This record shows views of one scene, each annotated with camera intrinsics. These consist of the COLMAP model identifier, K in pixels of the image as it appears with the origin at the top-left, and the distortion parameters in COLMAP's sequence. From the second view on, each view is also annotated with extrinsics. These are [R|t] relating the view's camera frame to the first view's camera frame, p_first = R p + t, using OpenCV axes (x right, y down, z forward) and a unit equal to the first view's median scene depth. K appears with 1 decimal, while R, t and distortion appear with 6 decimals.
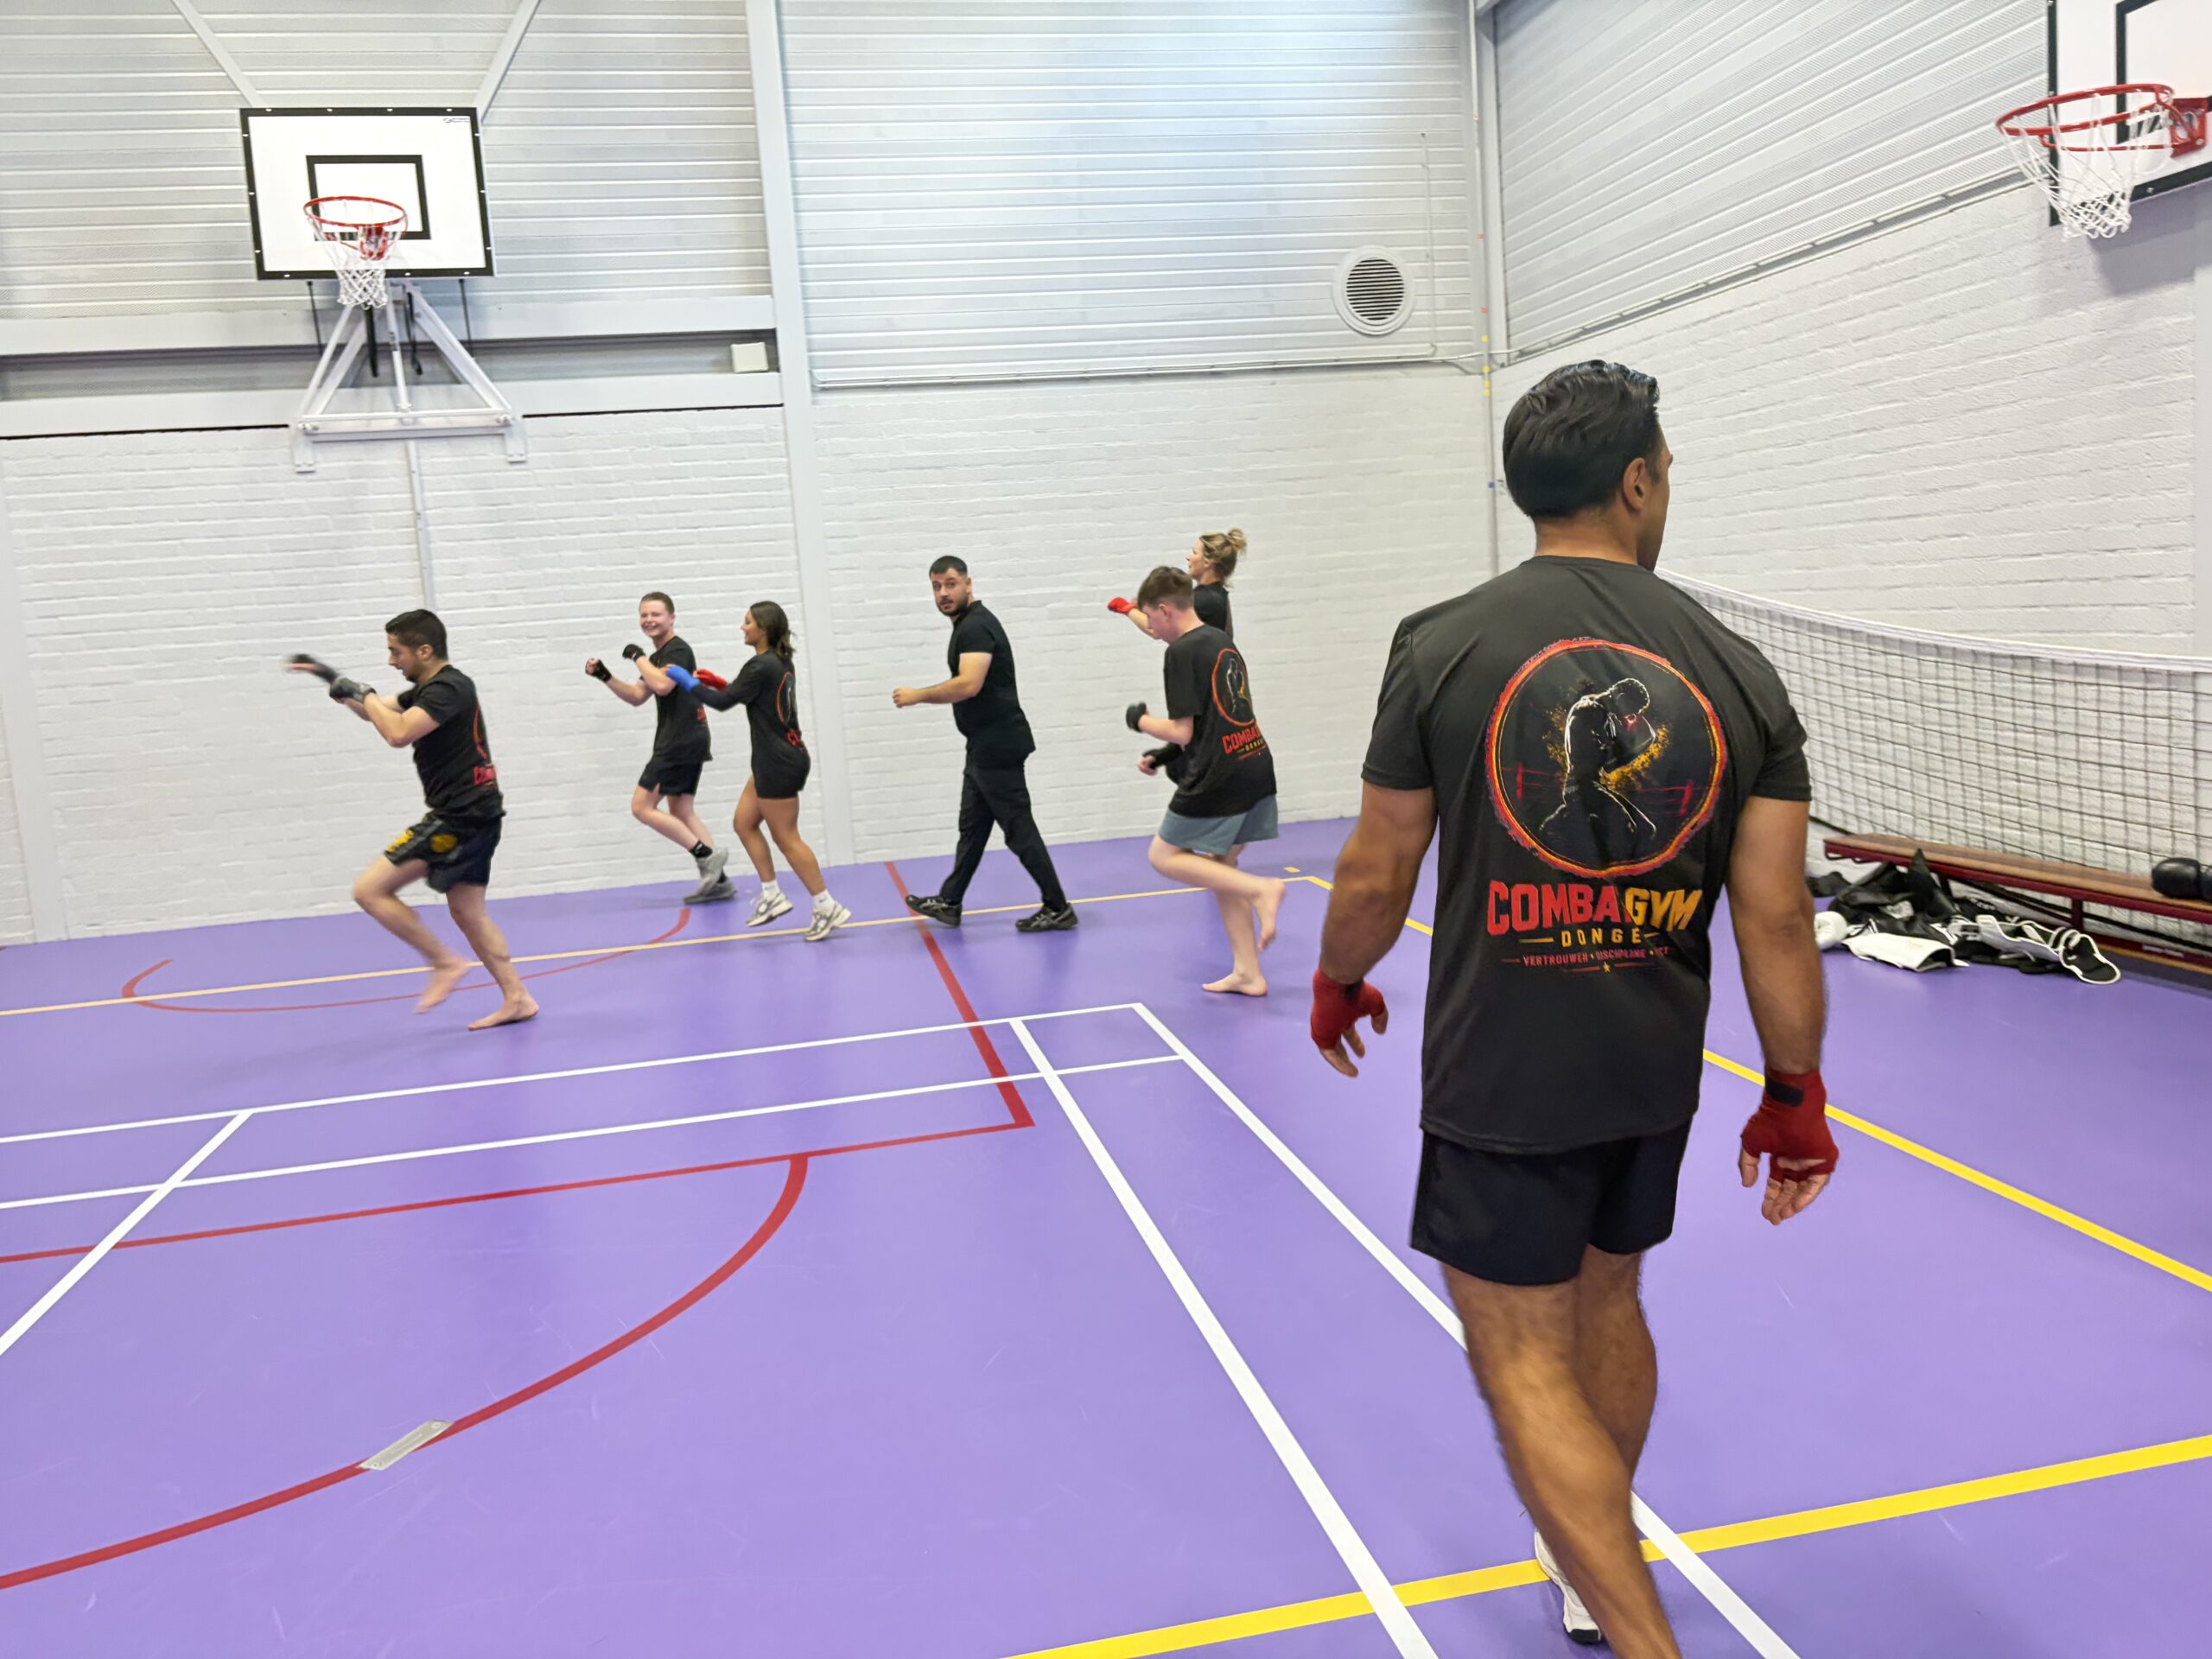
lens RADIAL K [[1694.7, 0, 1103.0], [0, 1694.7, 807.9], [0, 0, 1]] dist [0.045267, -0.031695]
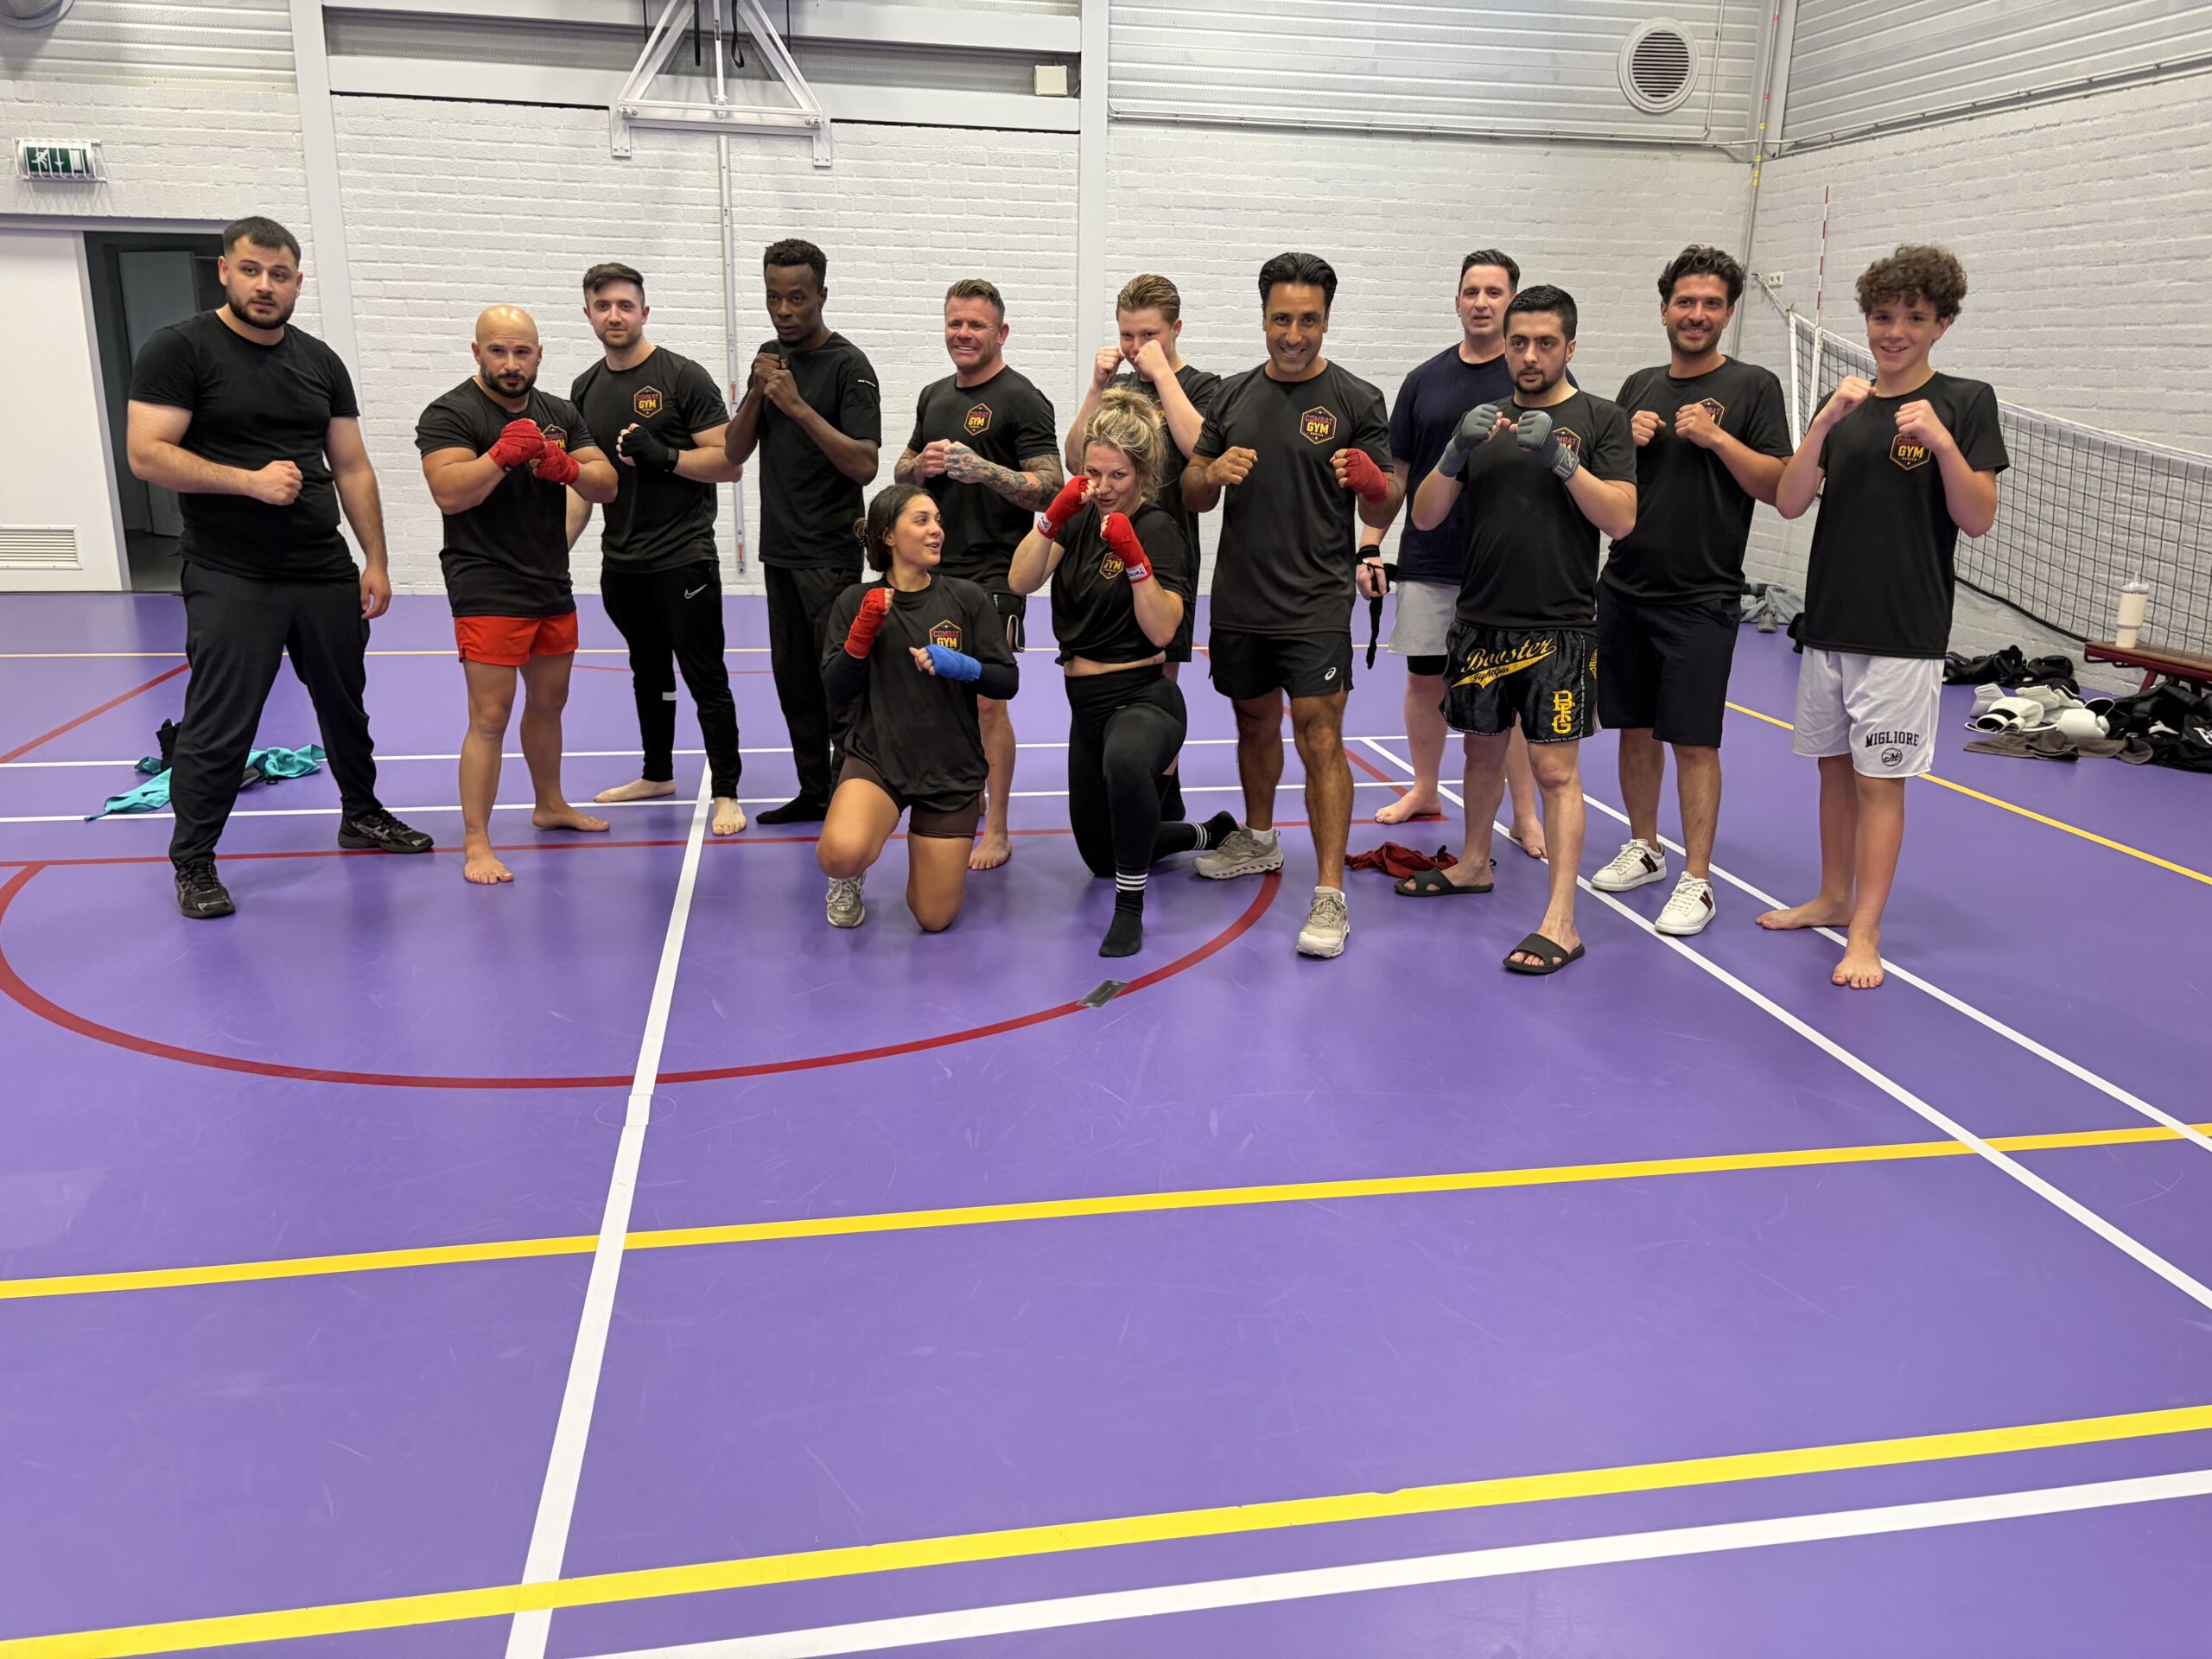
lens RADIAL K [[1694.7, 0, 1127.2], [0, 1694.7, 822.7], [0, 0, 1]] dist [0.045267, -0.031695]
pose [[0.995869, 0.089815, 0.013318, -0.142028], [-0.090796, 0.985399, 0.144029, 0.021635], [-0.000188, -0.144643, 0.989484, -0.072165]]
